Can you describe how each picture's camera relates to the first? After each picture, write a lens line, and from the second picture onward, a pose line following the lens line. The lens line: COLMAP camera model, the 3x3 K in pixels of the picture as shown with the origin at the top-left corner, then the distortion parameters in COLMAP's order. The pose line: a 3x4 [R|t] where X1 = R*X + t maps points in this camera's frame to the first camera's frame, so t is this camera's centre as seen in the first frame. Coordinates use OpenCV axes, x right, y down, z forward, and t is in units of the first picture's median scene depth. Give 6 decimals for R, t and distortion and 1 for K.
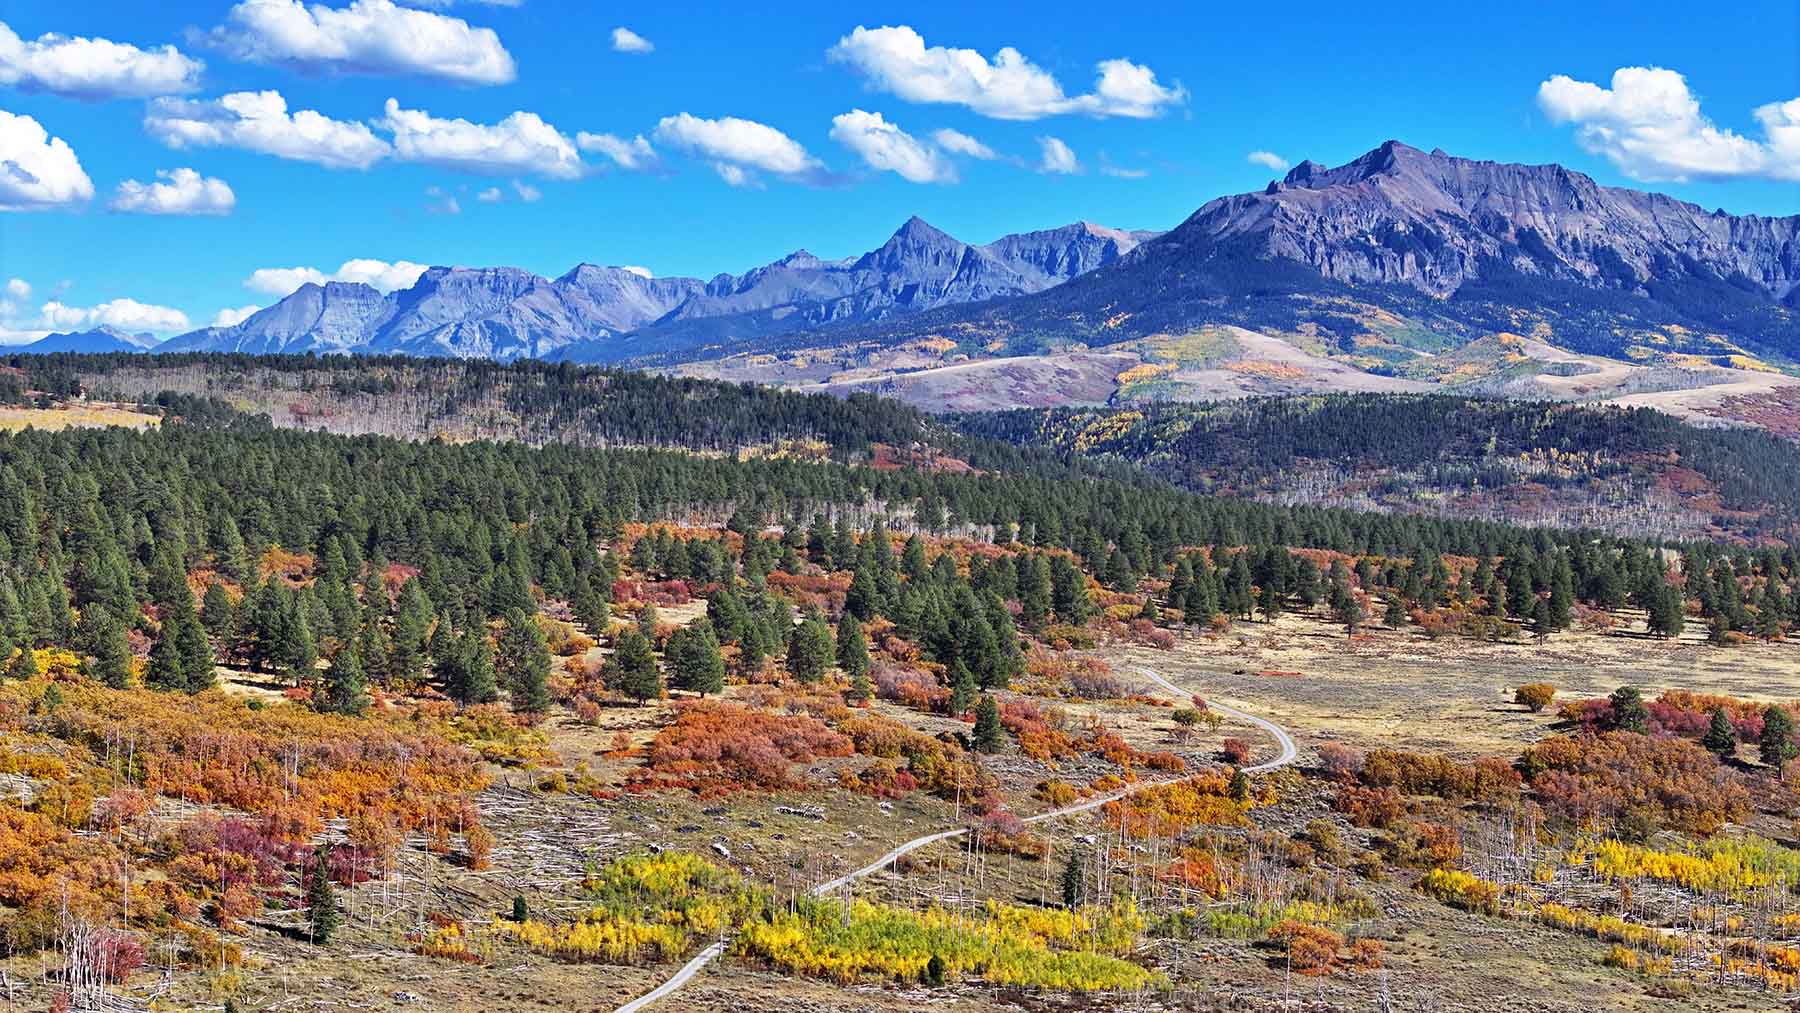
lens RADIAL K [[3958.2, 0, 900.0], [0, 3958.2, 506.5], [0, 0, 1]] dist [-1.430017, 7.219711]
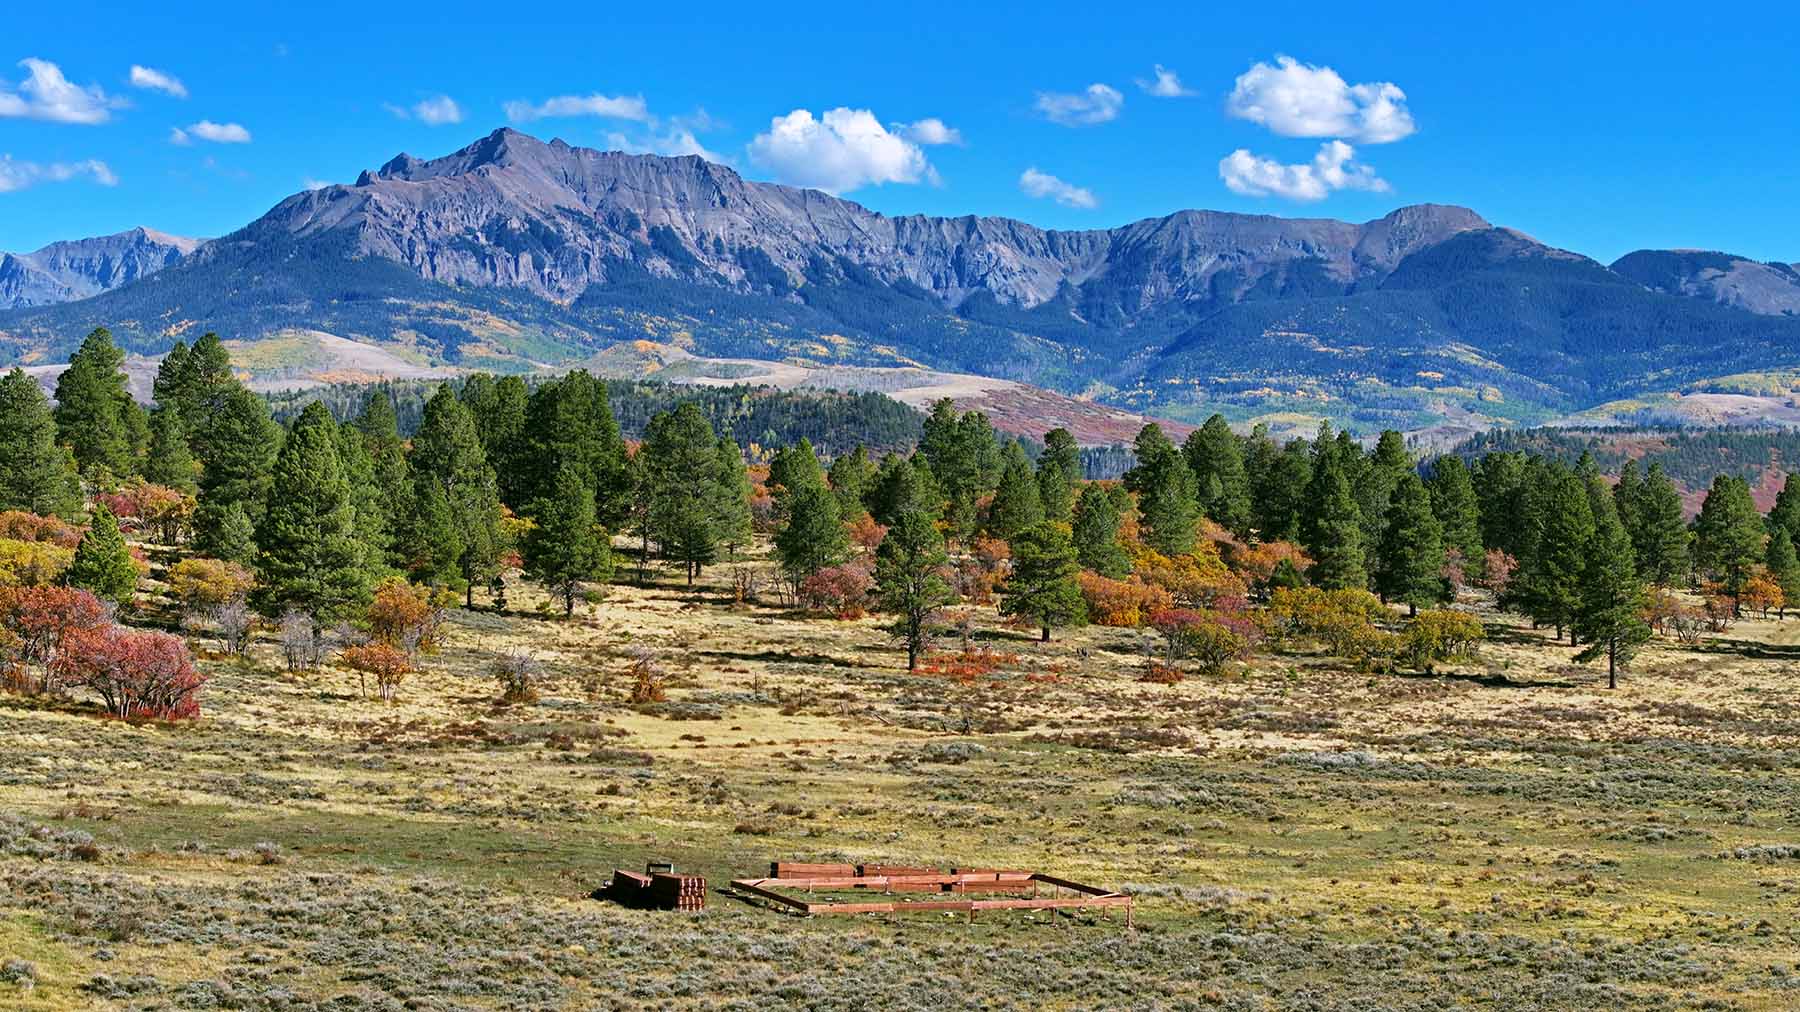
lens RADIAL K [[3480.3, 0, 900.0], [0, 3480.3, 506.0], [0, 0, 1]] dist [-0.043839, -0.014176]
pose [[0.967848, -0.008446, 0.251393, 0.015767], [0.013657, 0.999726, -0.018993, 0.007665], [-0.251163, 0.021816, 0.967699, 0.215373]]
